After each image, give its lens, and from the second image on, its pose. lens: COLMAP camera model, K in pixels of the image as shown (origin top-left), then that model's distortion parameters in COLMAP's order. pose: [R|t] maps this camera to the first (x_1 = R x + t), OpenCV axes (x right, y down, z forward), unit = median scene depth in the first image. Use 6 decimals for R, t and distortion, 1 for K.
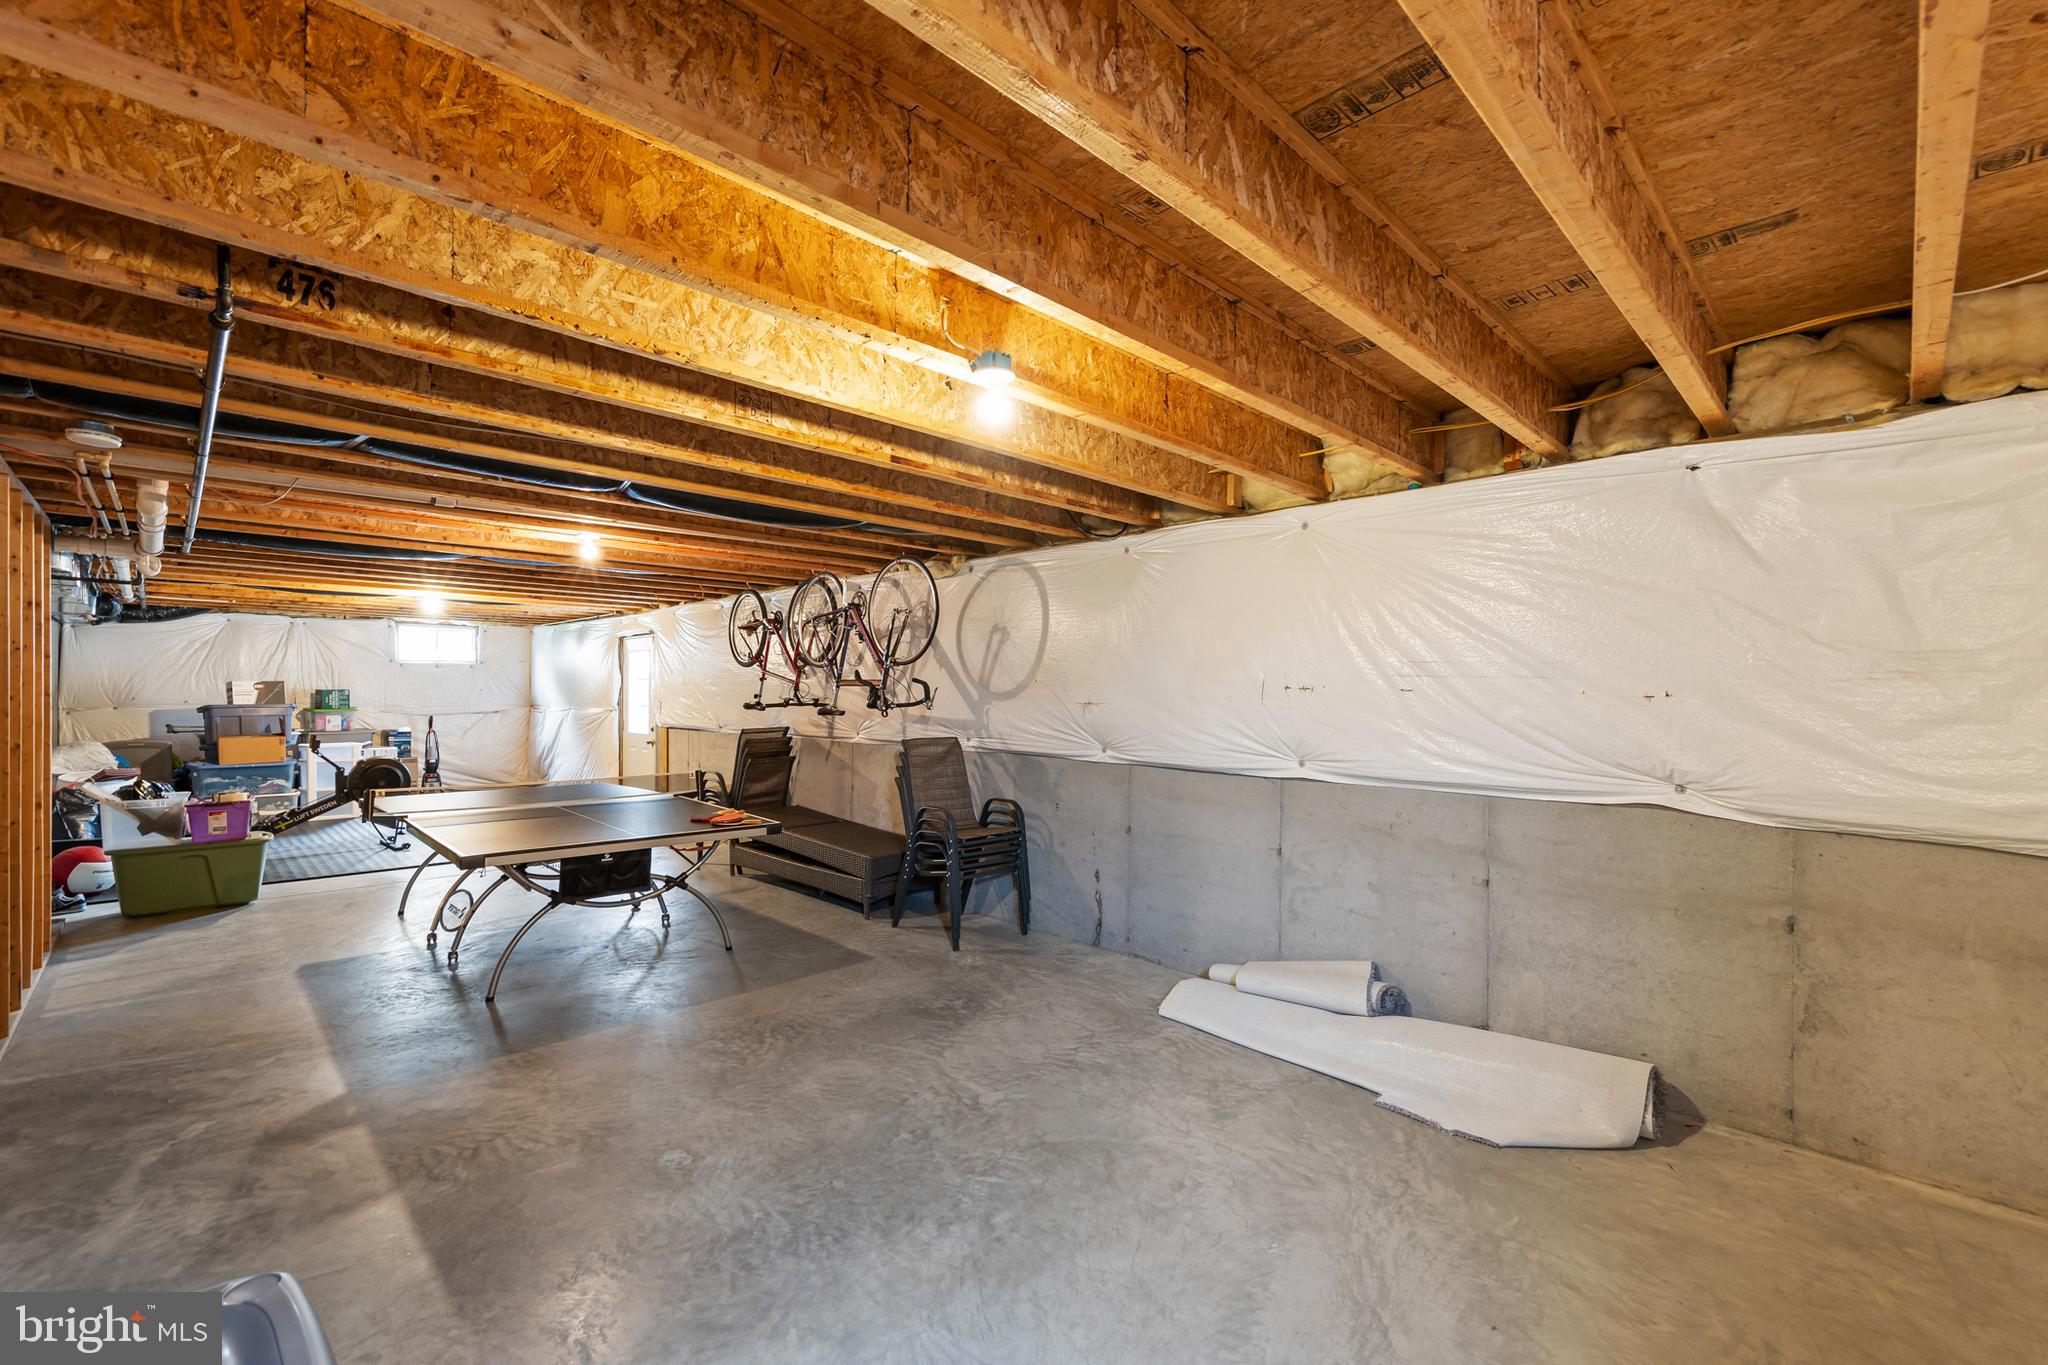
lens RADIAL K [[875.3, 0, 1020.4], [0, 875.3, 693.8], [0, 0, 1]] dist [0.009670, -0.000486]
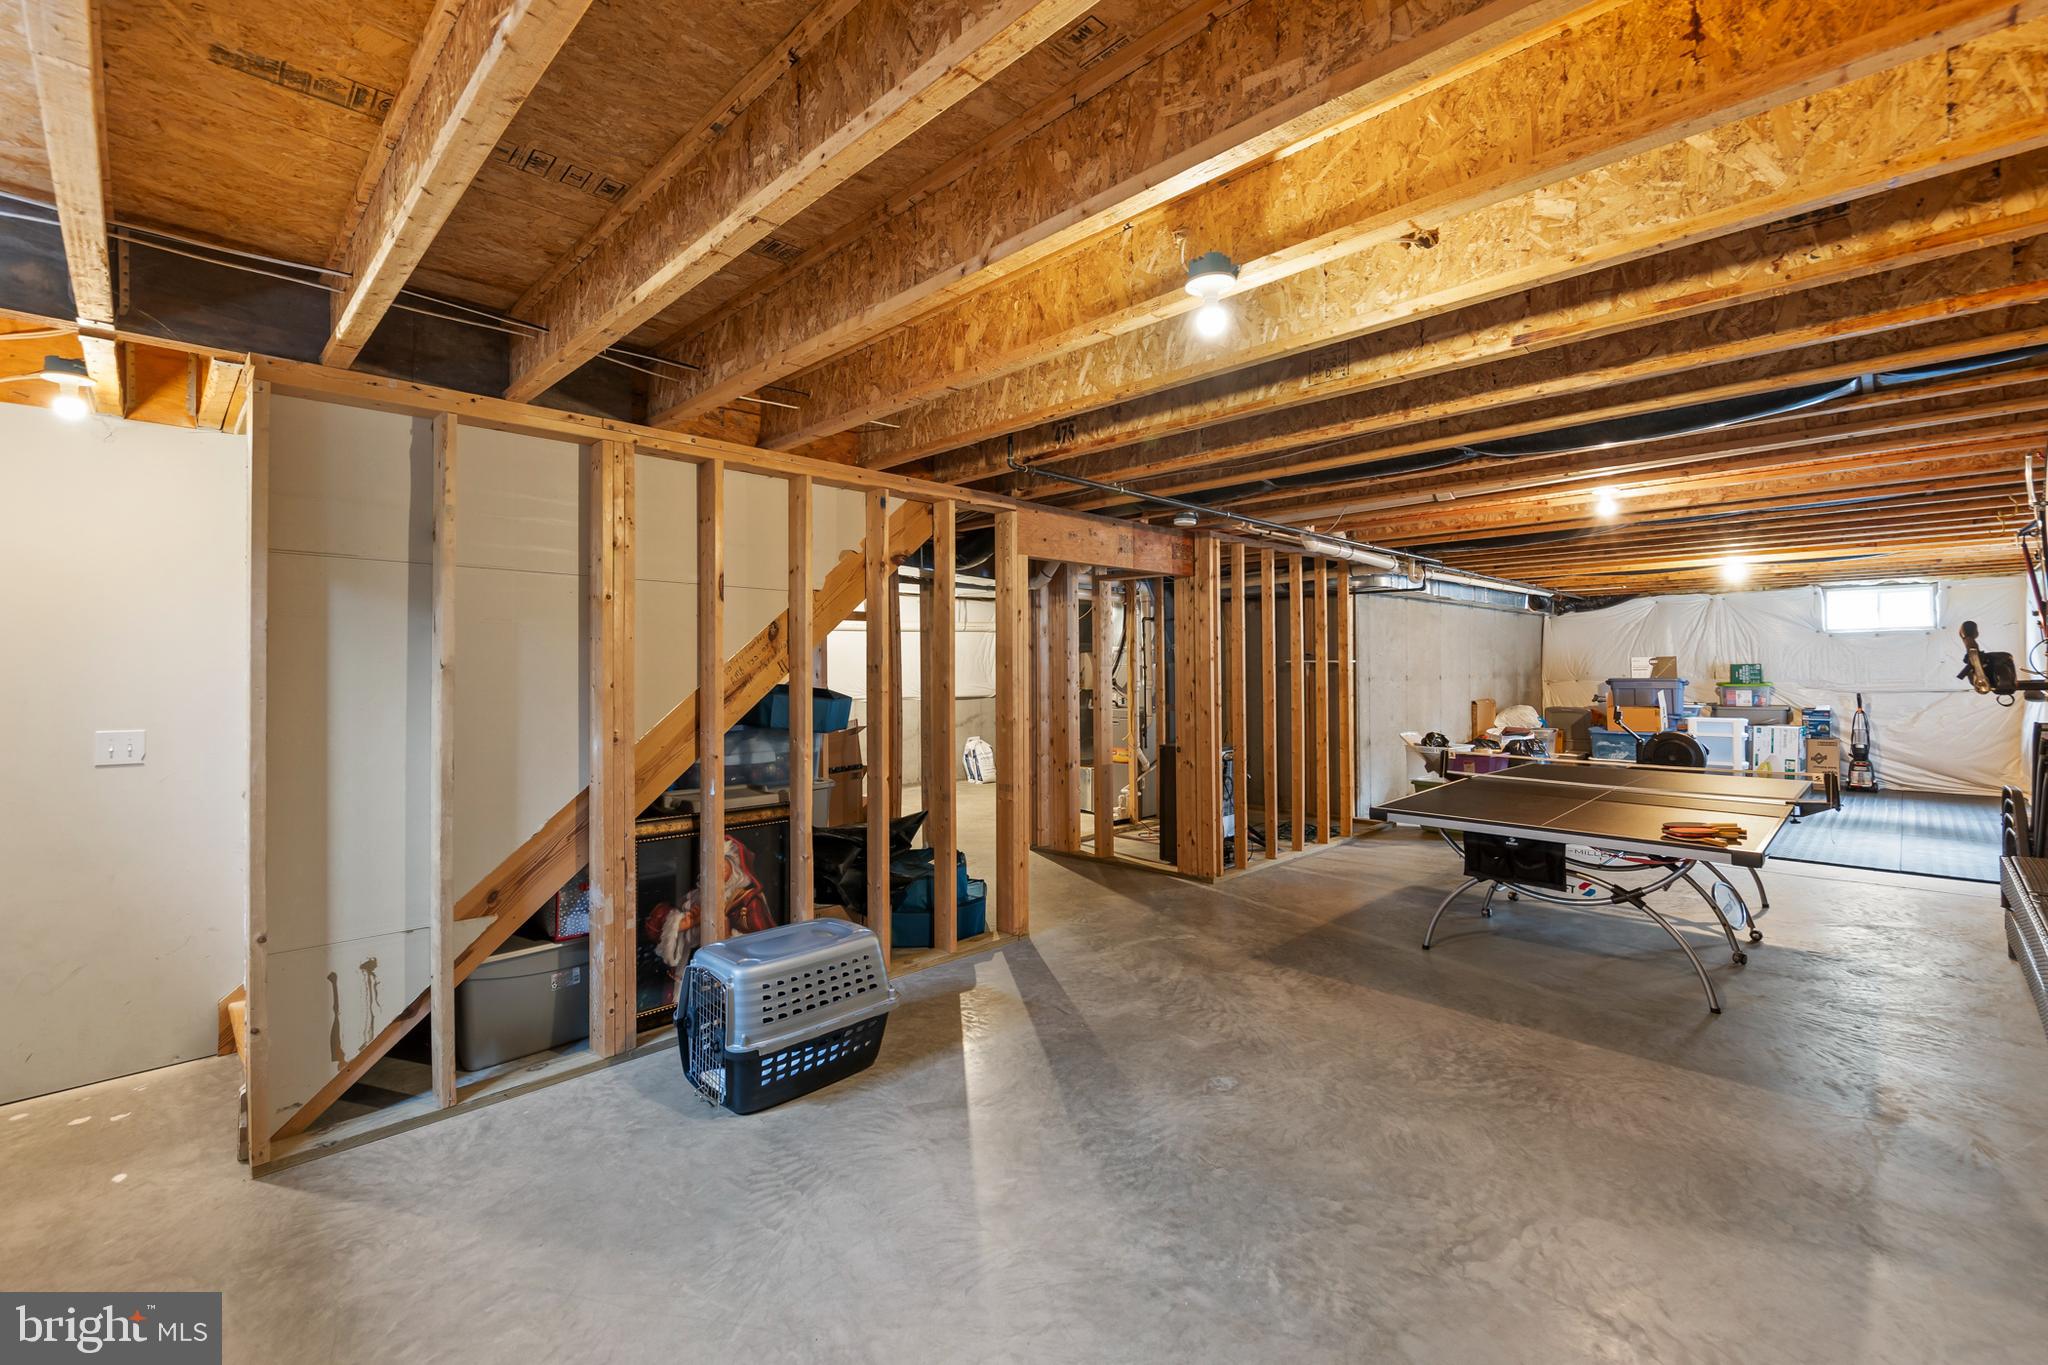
lens RADIAL K [[875.3, 0, 1031.1], [0, 875.3, 662.3], [0, 0, 1]] dist [0.009670, -0.000486]
pose [[0.010292, -0.011994, -0.999875, 0.228418], [0.004784, 0.999917, -0.011945, 0.001708], [0.999936, -0.004660, 0.010348, 0.234058]]
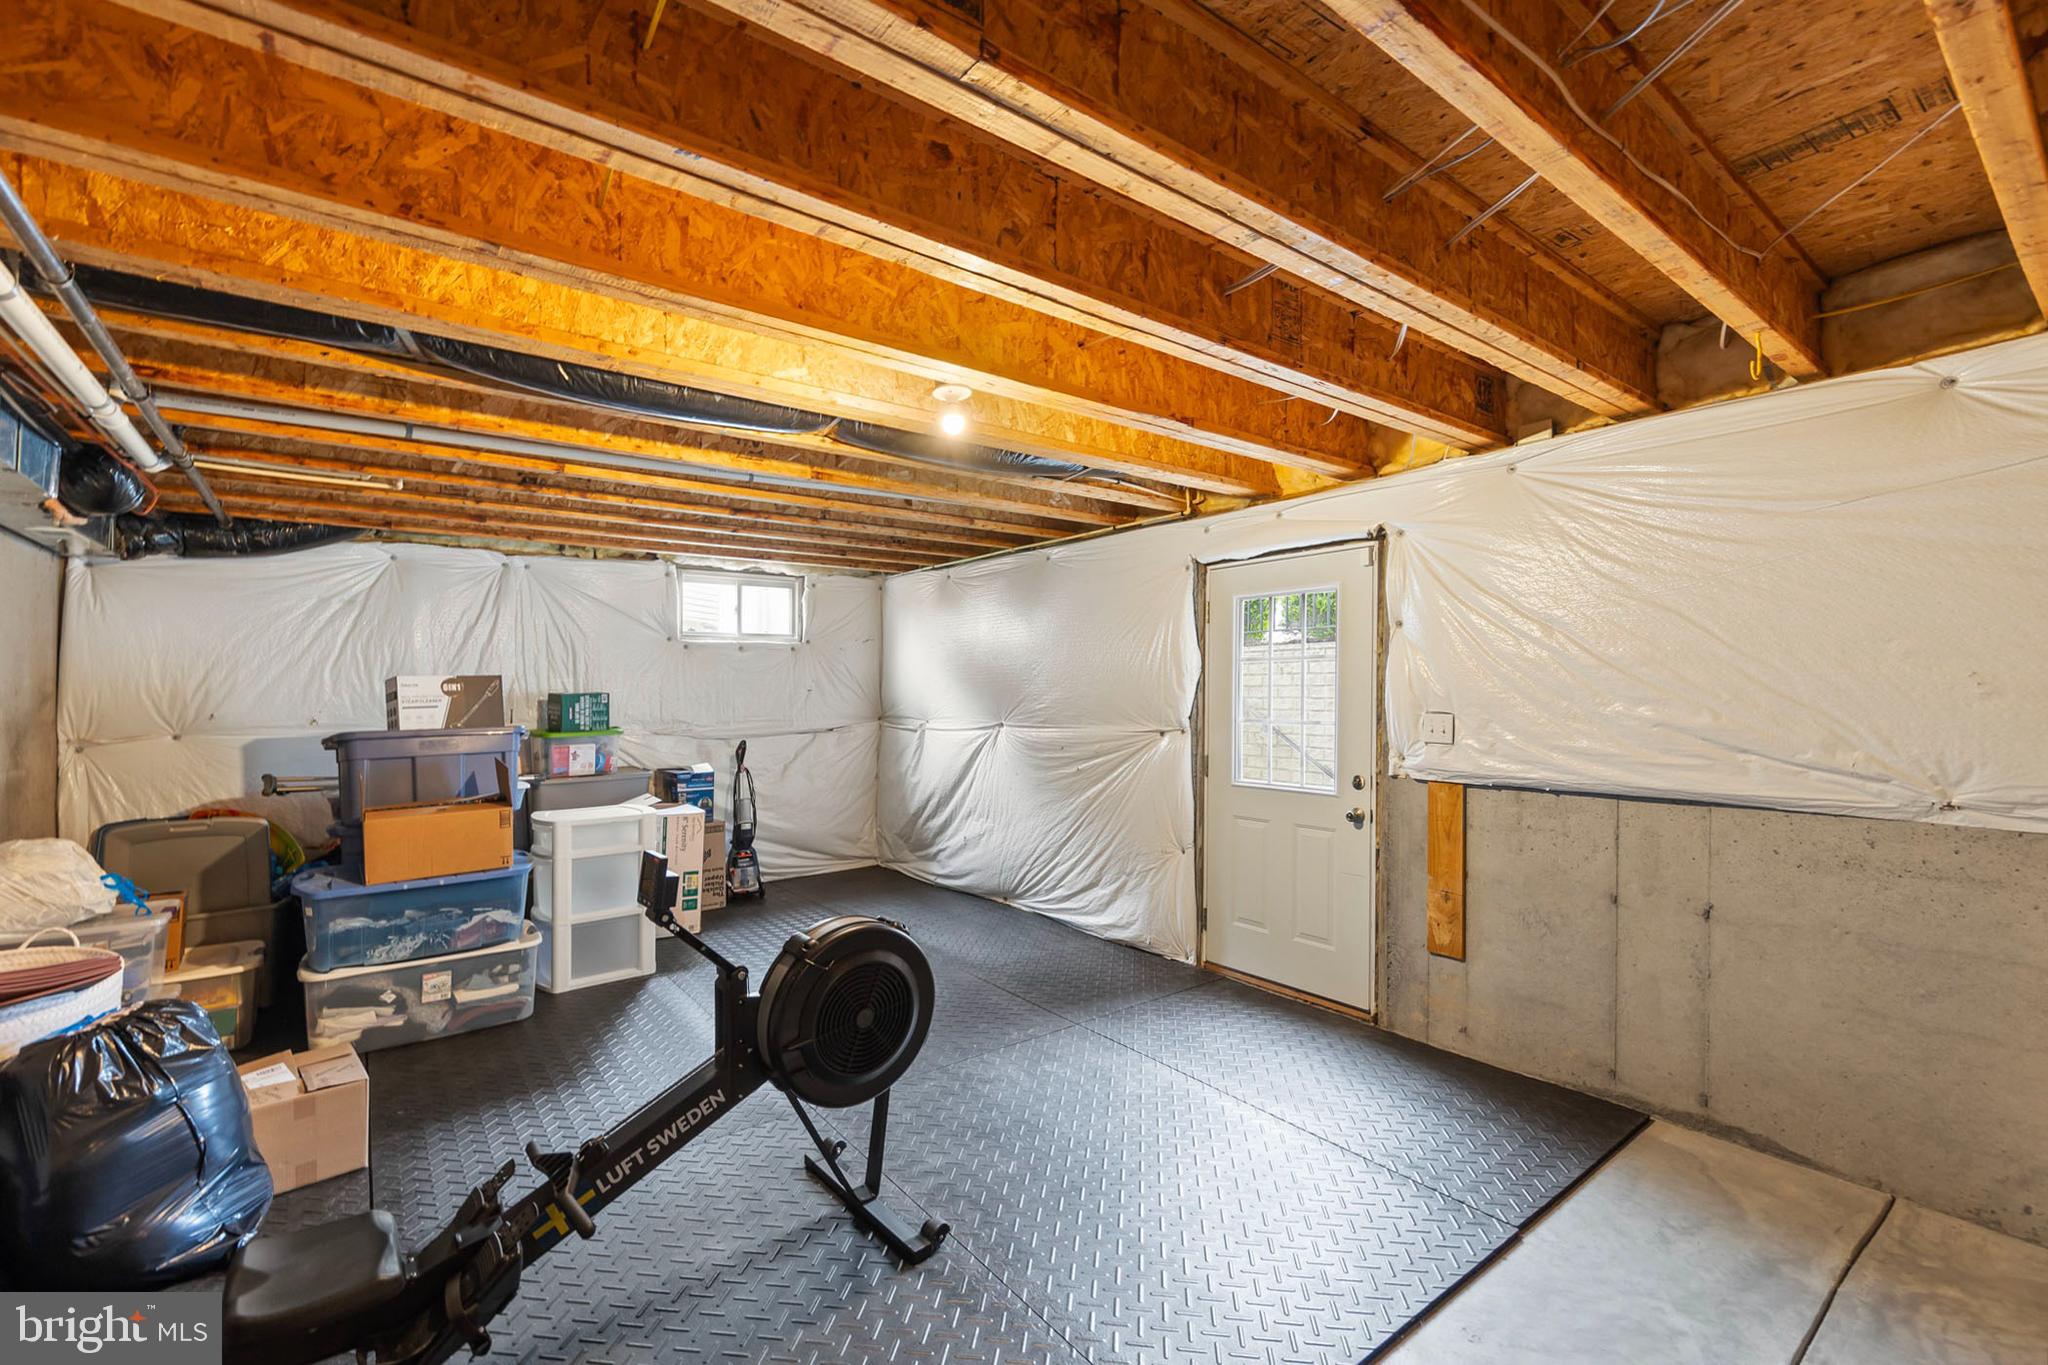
lens RADIAL K [[875.3, 0, 1028.7], [0, 875.3, 684.9], [0, 0, 1]] dist [0.009670, -0.000486]
pose [[0.992691, -0.012717, -0.120008, -0.553990], [0.011935, 0.999903, -0.007238, -0.003409], [0.120088, 0.005753, 0.992747, 0.631775]]
